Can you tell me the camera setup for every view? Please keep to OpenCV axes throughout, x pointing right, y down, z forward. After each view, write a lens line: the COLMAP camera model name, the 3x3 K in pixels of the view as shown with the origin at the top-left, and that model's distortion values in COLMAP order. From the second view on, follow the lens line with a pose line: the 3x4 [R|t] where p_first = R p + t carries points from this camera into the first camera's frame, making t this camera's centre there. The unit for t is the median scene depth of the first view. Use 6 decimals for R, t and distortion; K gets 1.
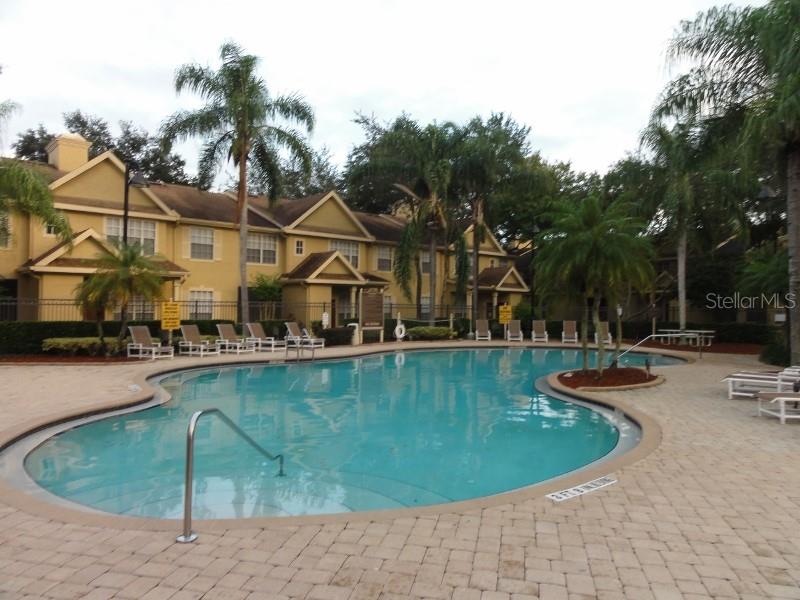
lens RADIAL K [[567.6, 0, 404.8], [0, 567.6, 296.9], [0, 0, 1]] dist [0.006571, -0.003973]
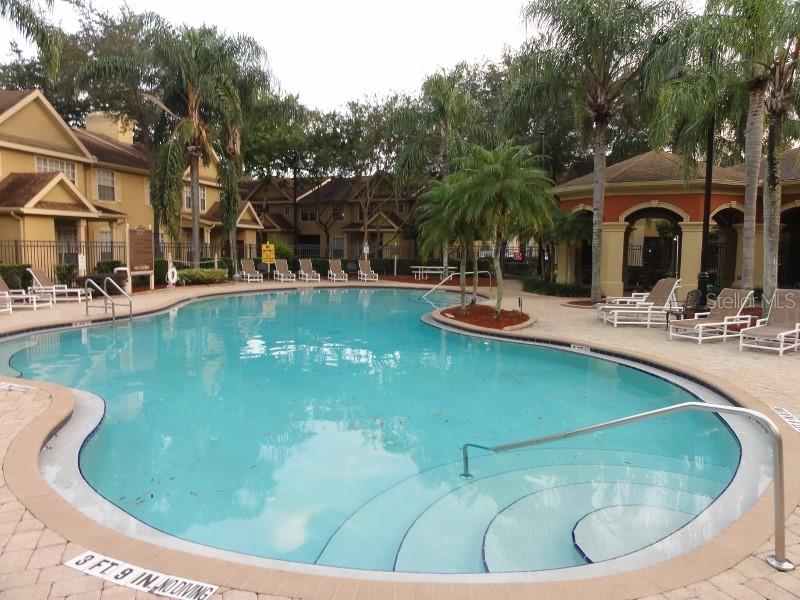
lens RADIAL K [[567.6, 0, 404.8], [0, 567.6, 296.9], [0, 0, 1]] dist [0.006571, -0.003973]
pose [[0.827722, -0.050140, 0.558894, -0.172892], [-0.014190, 0.993811, 0.110173, -0.005054], [-0.560959, -0.099123, 0.821888, 0.090564]]
